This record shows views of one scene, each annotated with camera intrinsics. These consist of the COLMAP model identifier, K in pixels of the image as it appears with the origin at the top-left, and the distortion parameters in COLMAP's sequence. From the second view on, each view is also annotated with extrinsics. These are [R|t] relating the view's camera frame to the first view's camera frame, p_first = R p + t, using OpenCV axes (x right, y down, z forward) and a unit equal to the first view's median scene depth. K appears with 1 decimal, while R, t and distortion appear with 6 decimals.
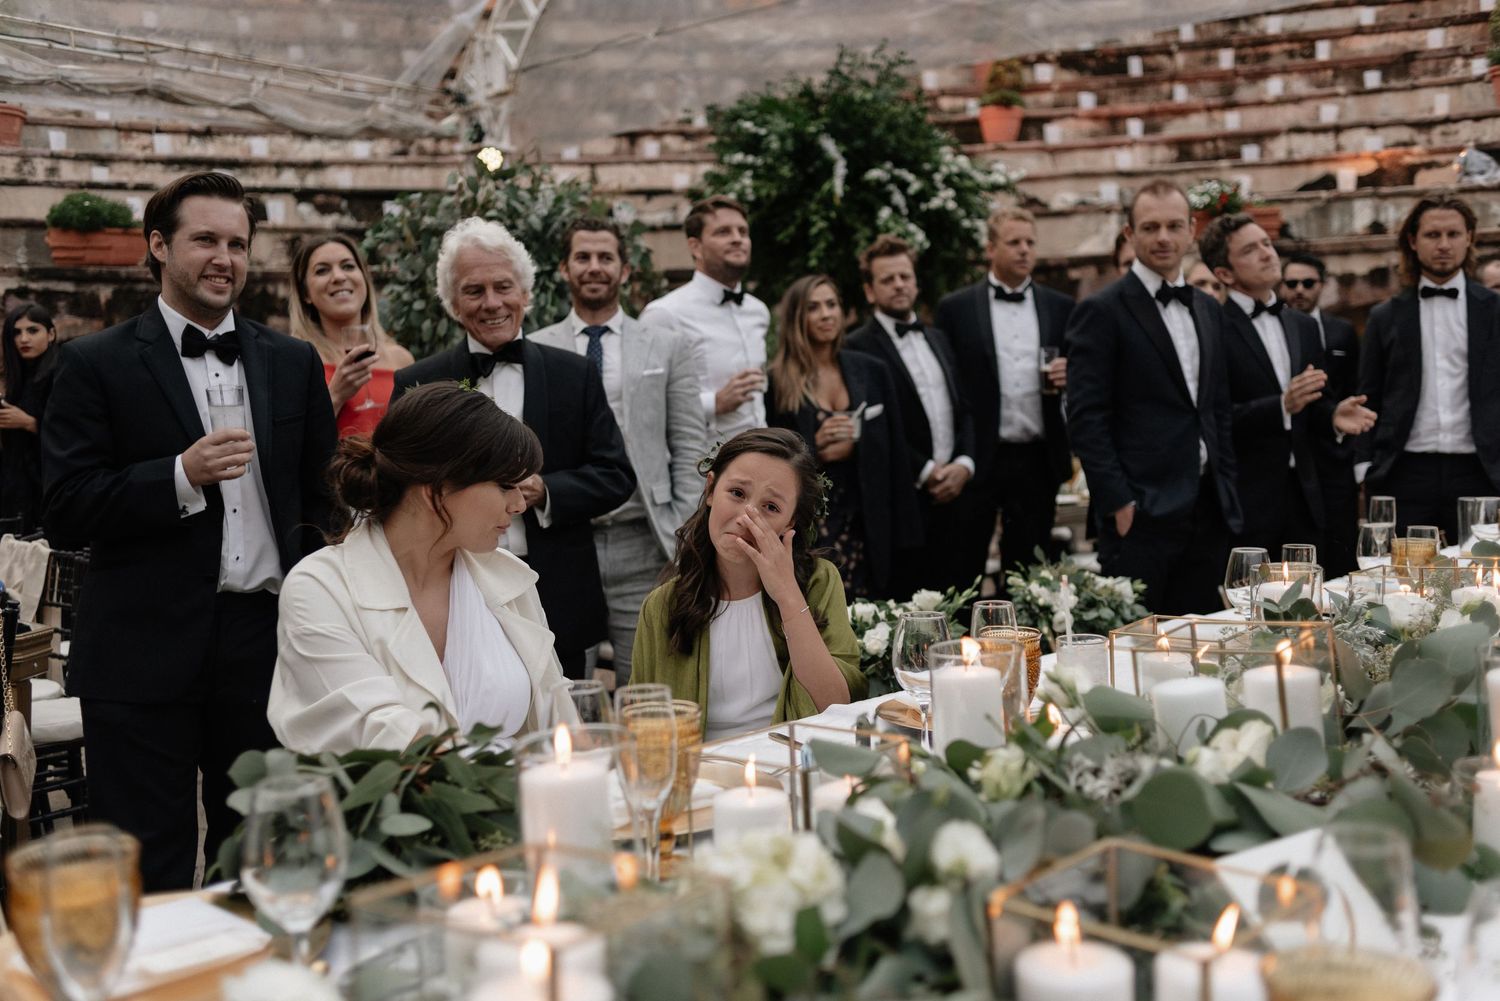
lens RADIAL K [[1499.2, 0, 748.4], [0, 1499.2, 510.1], [0, 0, 1]] dist [0.031401, 0.000000]
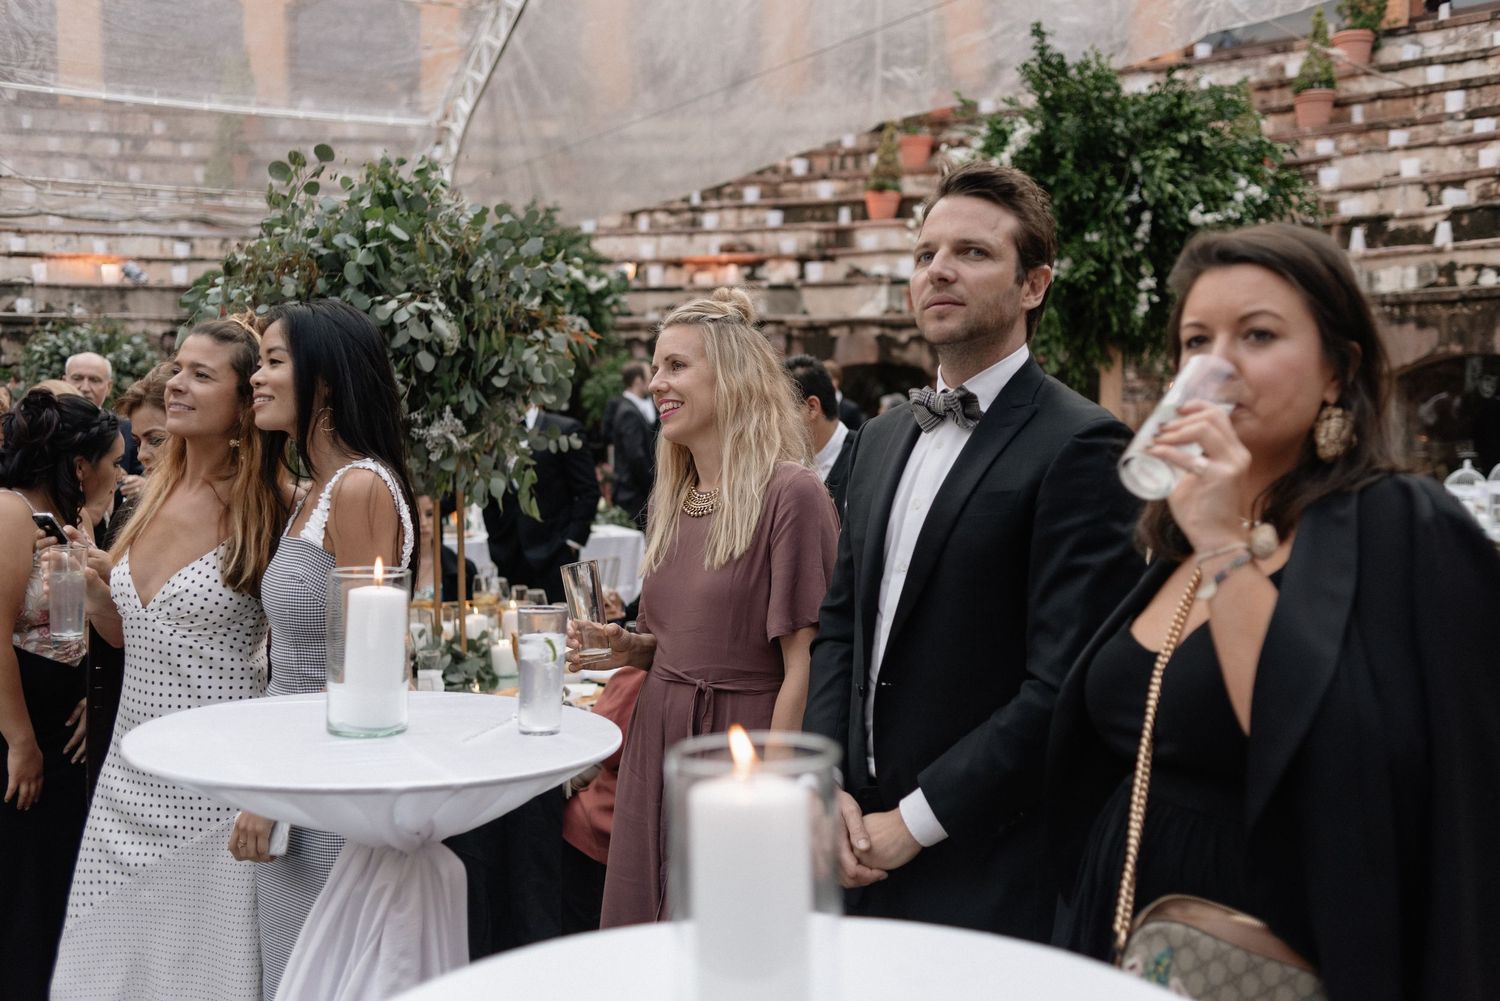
lens RADIAL K [[1499.2, 0, 742.9], [0, 1499.2, 500.4], [0, 0, 1]] dist [0.031401, 0.000000]
pose [[0.938304, 0.057596, -0.340983, 0.583893], [-0.054972, 0.998337, 0.017361, -0.026349], [0.341416, 0.002455, 0.939909, -0.267542]]
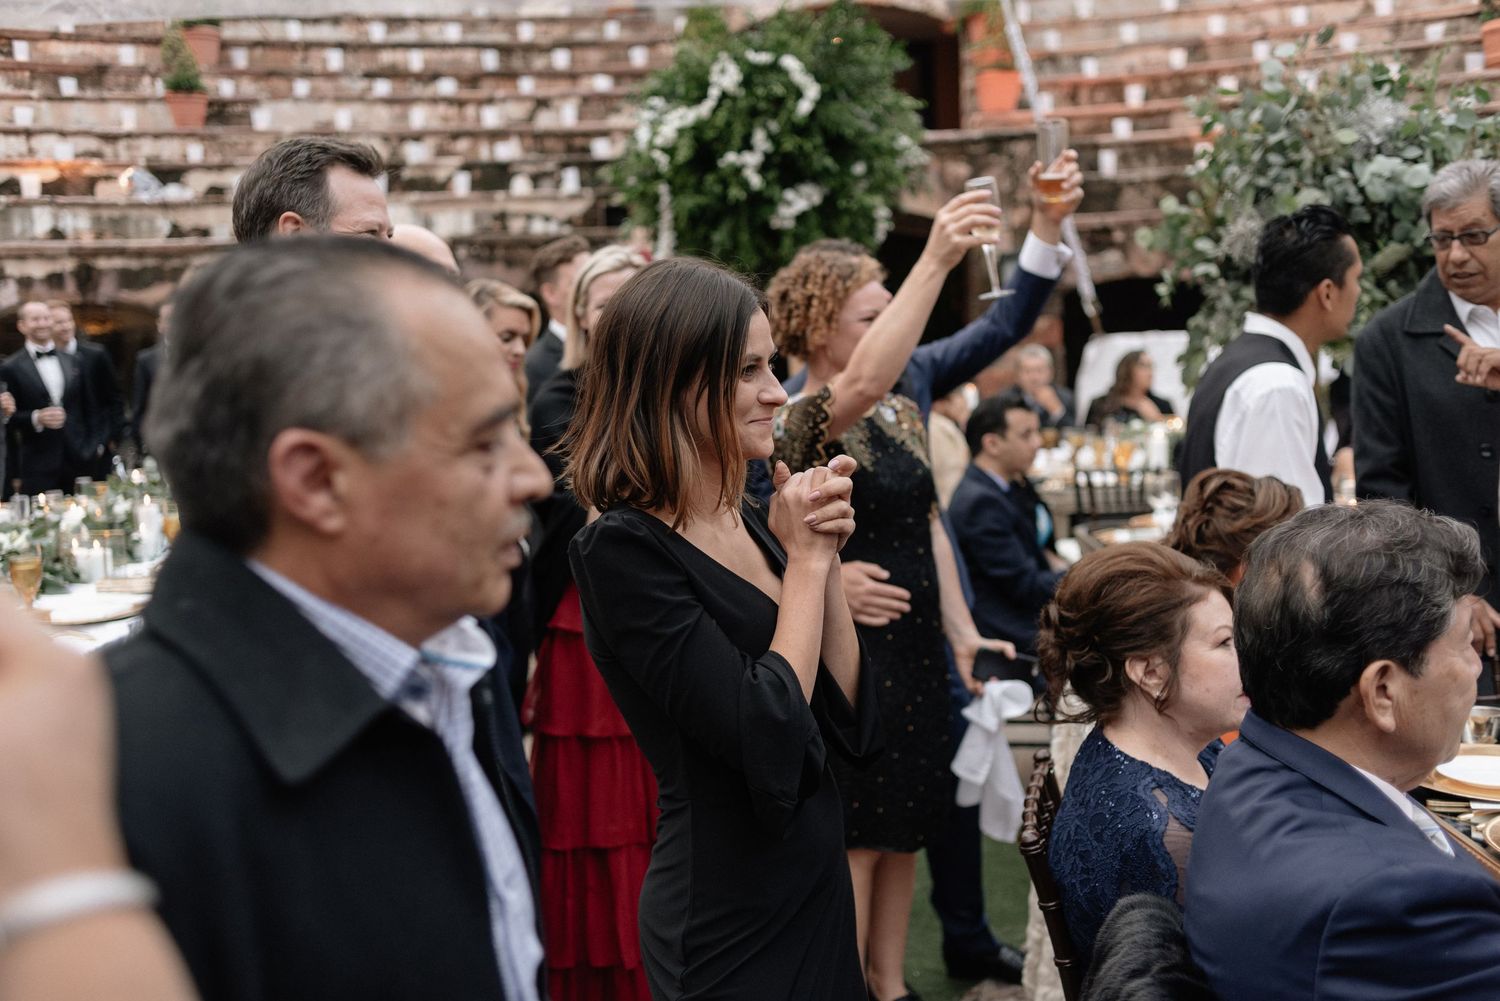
lens RADIAL K [[1499.2, 0, 751.0], [0, 1499.2, 506.2], [0, 0, 1]] dist [0.031401, 0.000000]
pose [[0.754147, -0.076130, 0.652278, 0.065037], [0.058664, 0.997097, 0.048550, -0.013821], [-0.654080, 0.001651, 0.756423, -0.147446]]
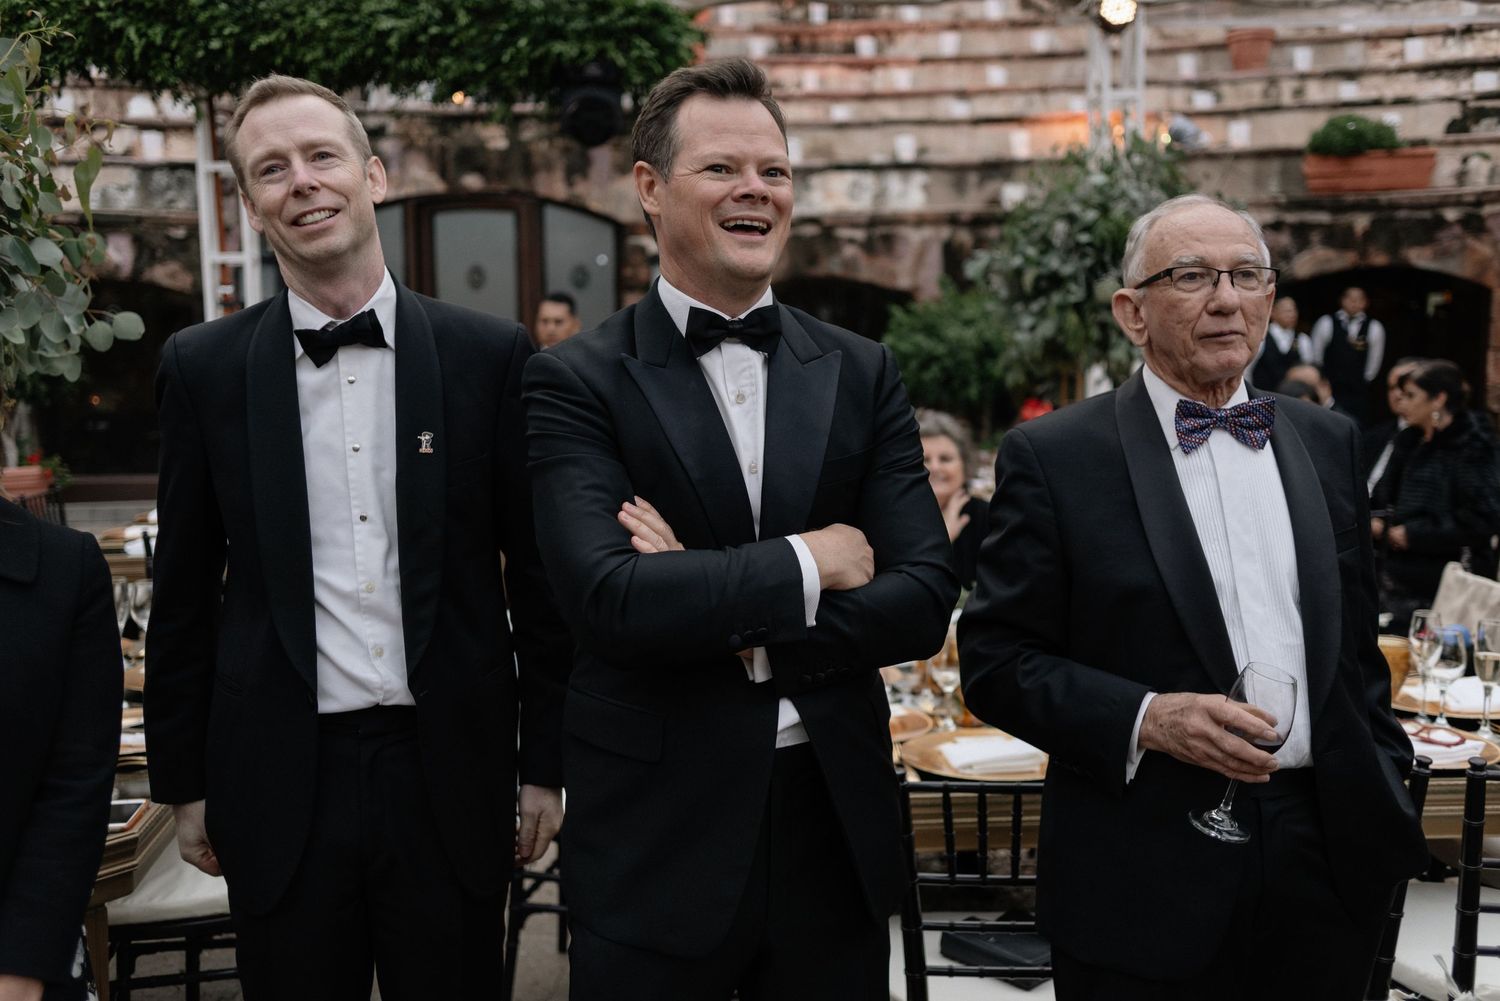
lens RADIAL K [[1499.2, 0, 762.1], [0, 1499.2, 504.9], [0, 0, 1]] dist [0.031401, 0.000000]
pose [[0.766344, 0.087369, -0.636461, -0.097776], [-0.049587, 0.995798, 0.076990, -0.022954], [0.640513, -0.027441, 0.767457, 0.047707]]
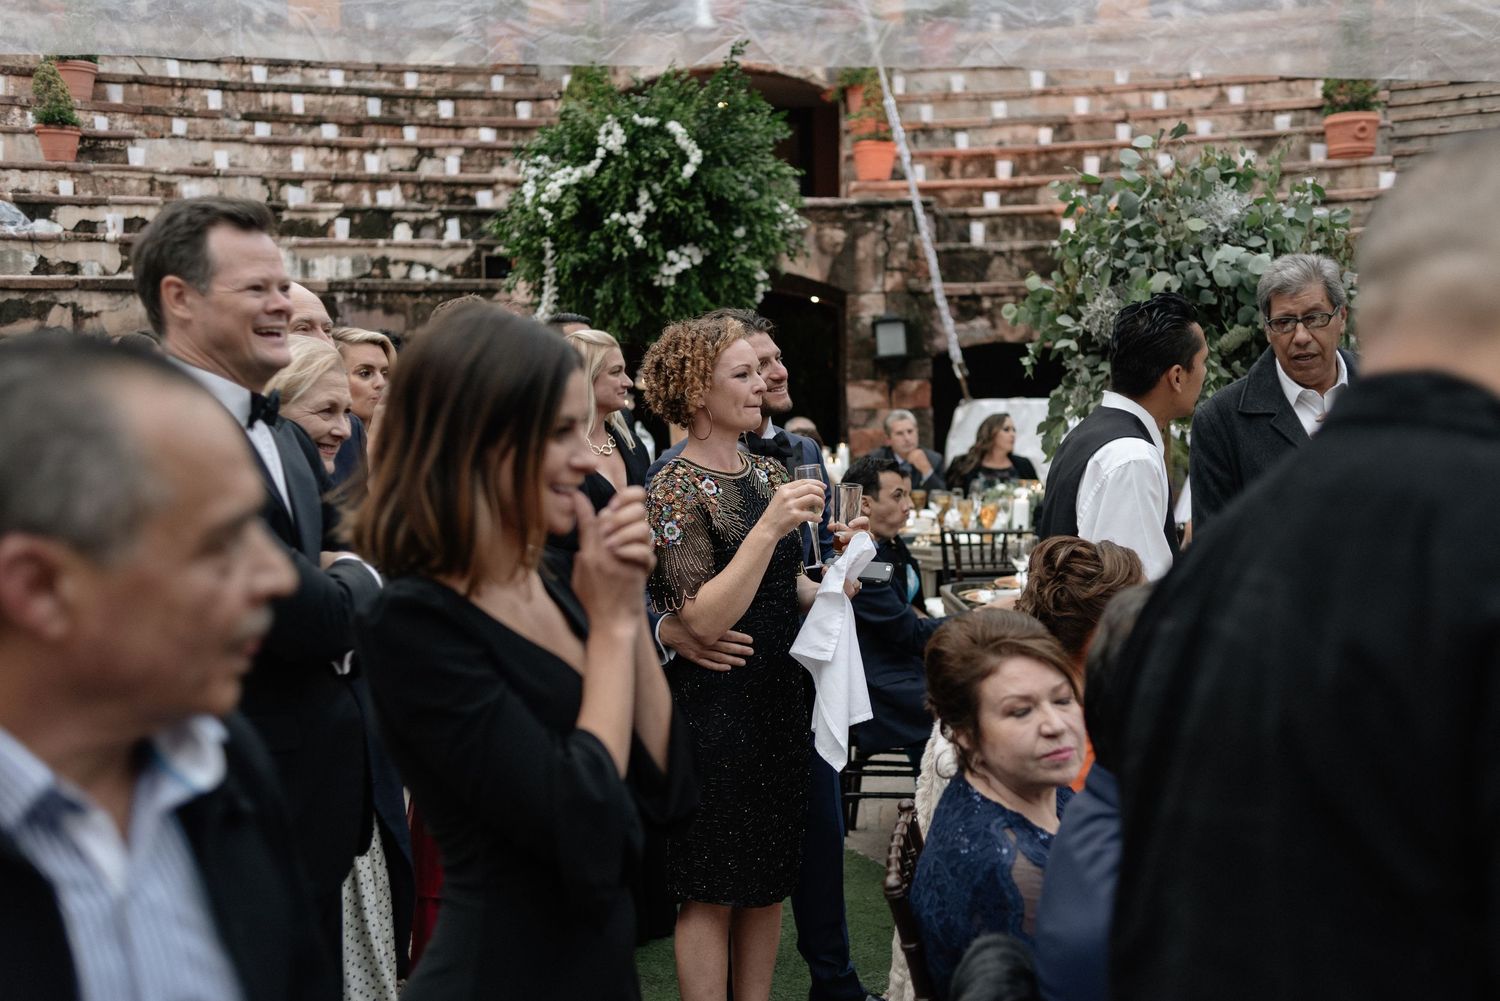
lens RADIAL K [[1499.2, 0, 752.4], [0, 1499.2, 493.1], [0, 0, 1]] dist [0.031401, 0.000000]
pose [[0.696111, -0.030228, 0.717297, 0.054709], [0.033493, 0.999393, 0.009612, -0.015728], [-0.717152, 0.017334, 0.696701, -0.155578]]
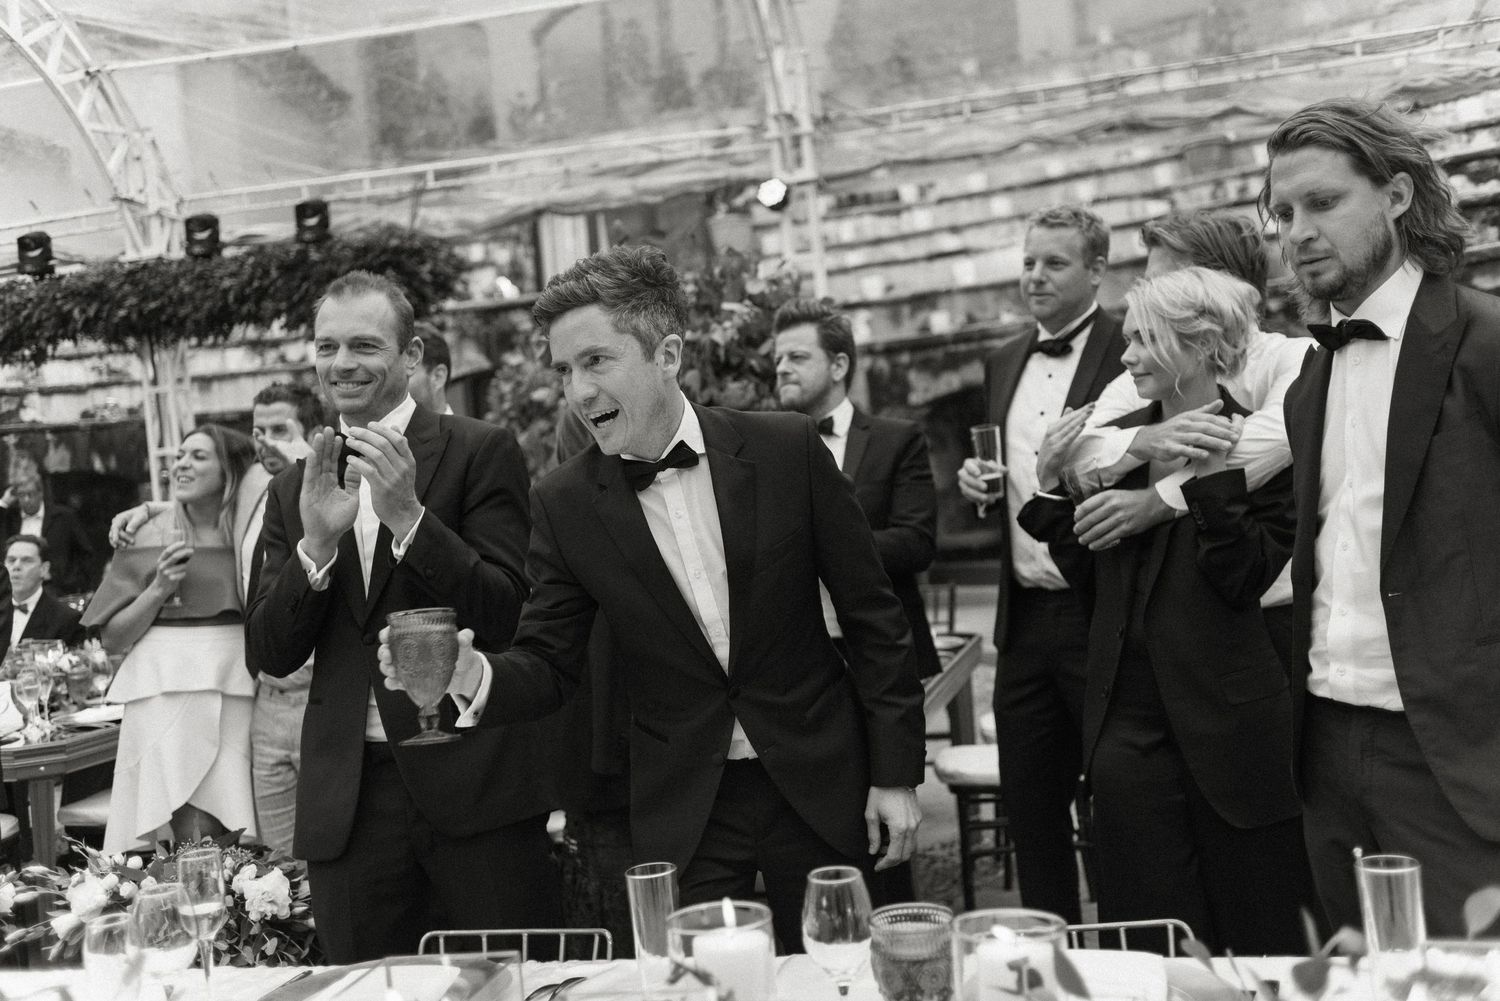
lens RADIAL K [[1499.2, 0, 755.6], [0, 1499.2, 496.2], [0, 0, 1]] dist [0.031401, 0.000000]
pose [[0.487738, -0.004488, -0.872979, 0.266963], [0.019020, 0.999804, 0.005486, -0.037390], [0.872783, -0.019280, 0.487728, 0.250438]]
